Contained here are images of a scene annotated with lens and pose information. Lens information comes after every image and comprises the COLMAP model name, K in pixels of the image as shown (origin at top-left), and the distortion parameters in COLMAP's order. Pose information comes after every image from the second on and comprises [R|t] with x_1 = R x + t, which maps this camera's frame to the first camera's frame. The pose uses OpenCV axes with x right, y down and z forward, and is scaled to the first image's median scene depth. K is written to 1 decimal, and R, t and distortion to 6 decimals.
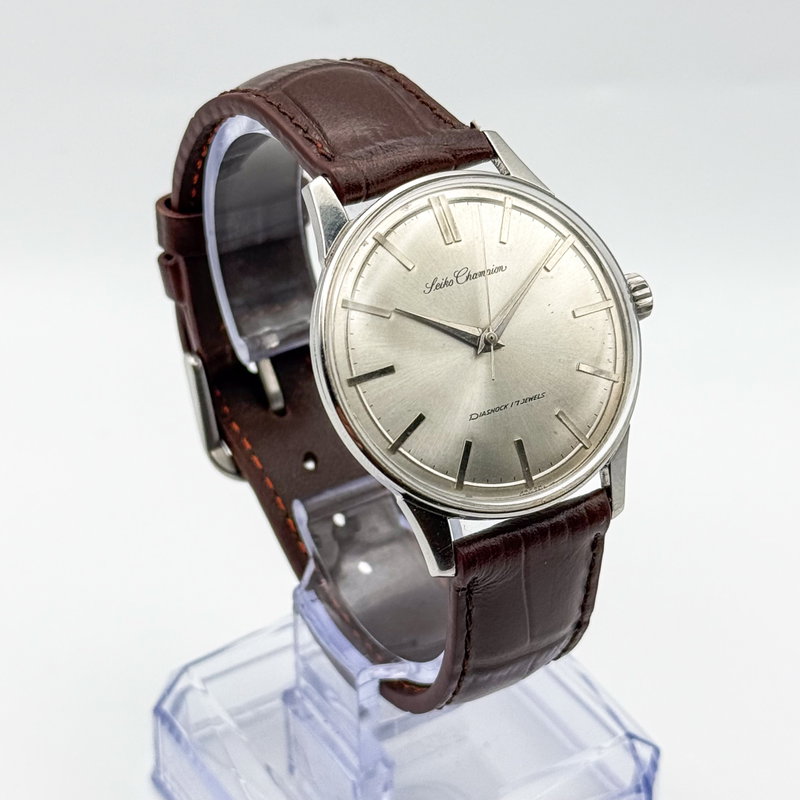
lens RADIAL K [[2114.6, 0, 357.7], [0, 2114.6, 413.0], [0, 0, 1]] dist [0.365328, -4.164522]
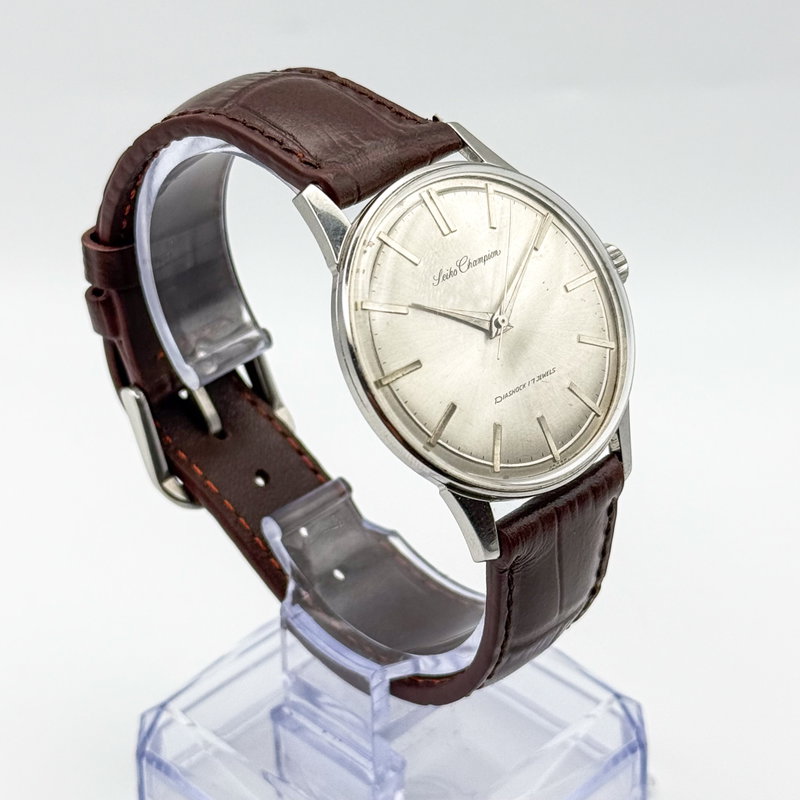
lens RADIAL K [[2114.6, 0, 357.7], [0, 2114.6, 413.0], [0, 0, 1]] dist [0.365328, -4.164522]
pose [[0.972304, -0.139461, 0.187553, -0.193706], [0.141966, 0.989872, 0.000076, -0.001520], [-0.185664, 0.026552, 0.982255, 0.013395]]
